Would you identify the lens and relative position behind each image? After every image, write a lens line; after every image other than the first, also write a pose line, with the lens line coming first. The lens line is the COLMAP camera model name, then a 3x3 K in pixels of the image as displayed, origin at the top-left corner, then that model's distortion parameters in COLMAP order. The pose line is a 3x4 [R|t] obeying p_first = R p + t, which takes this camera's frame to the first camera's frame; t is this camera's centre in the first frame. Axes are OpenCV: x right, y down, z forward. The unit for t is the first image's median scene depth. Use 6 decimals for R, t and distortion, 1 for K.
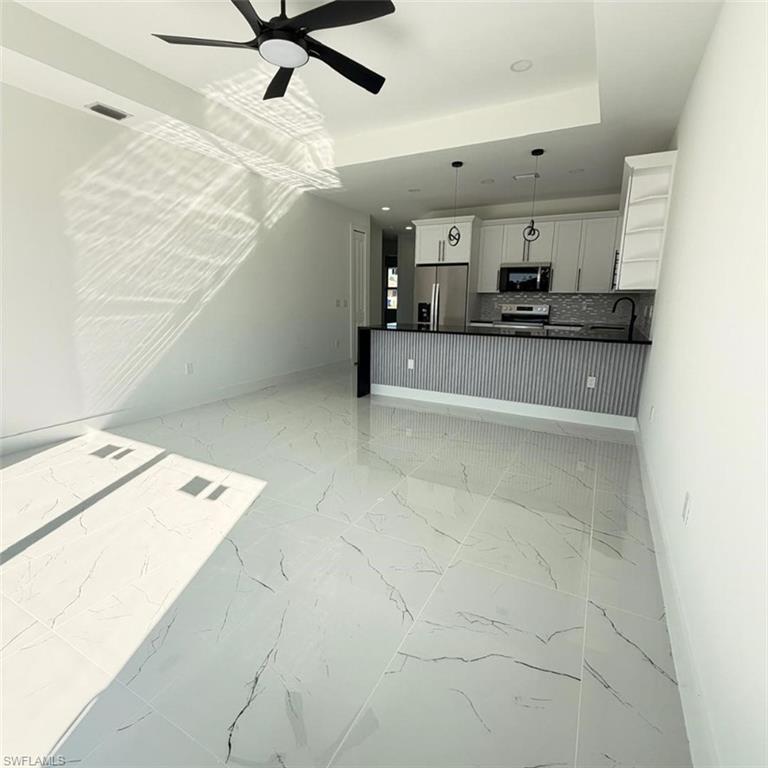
lens RADIAL K [[415.4, 0, 384.0], [0, 415.4, 384.0], [0, 0, 1]] dist [-0.005928, -0.000462]
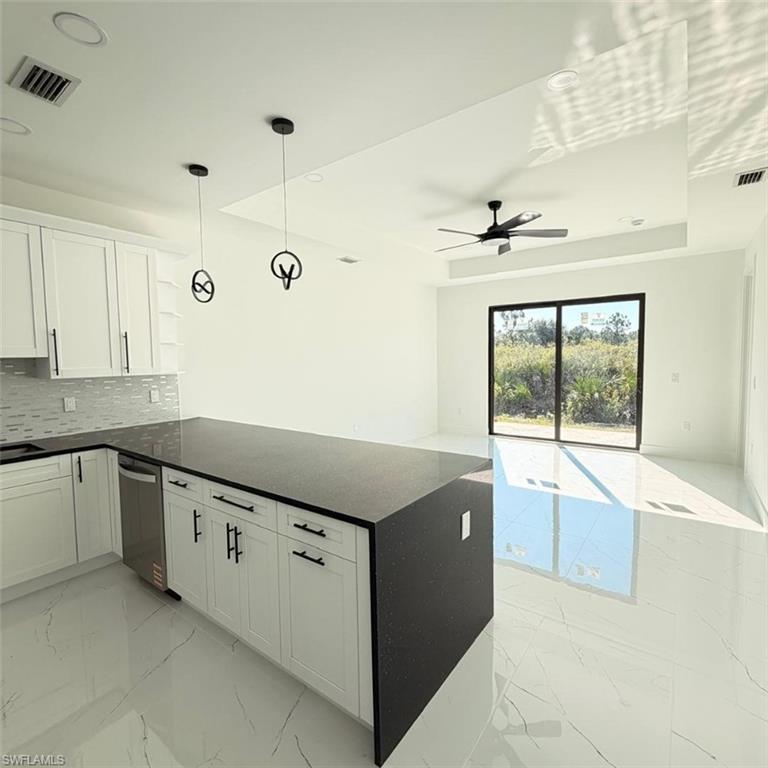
lens RADIAL K [[415.4, 0, 384.0], [0, 415.4, 384.0], [0, 0, 1]] dist [-0.005928, -0.000462]
pose [[-0.990128, -0.004608, 0.140089, -0.013779], [0.033266, 0.963177, 0.266801, -0.456147], [-0.136160, 0.268827, -0.953516, 1.897424]]
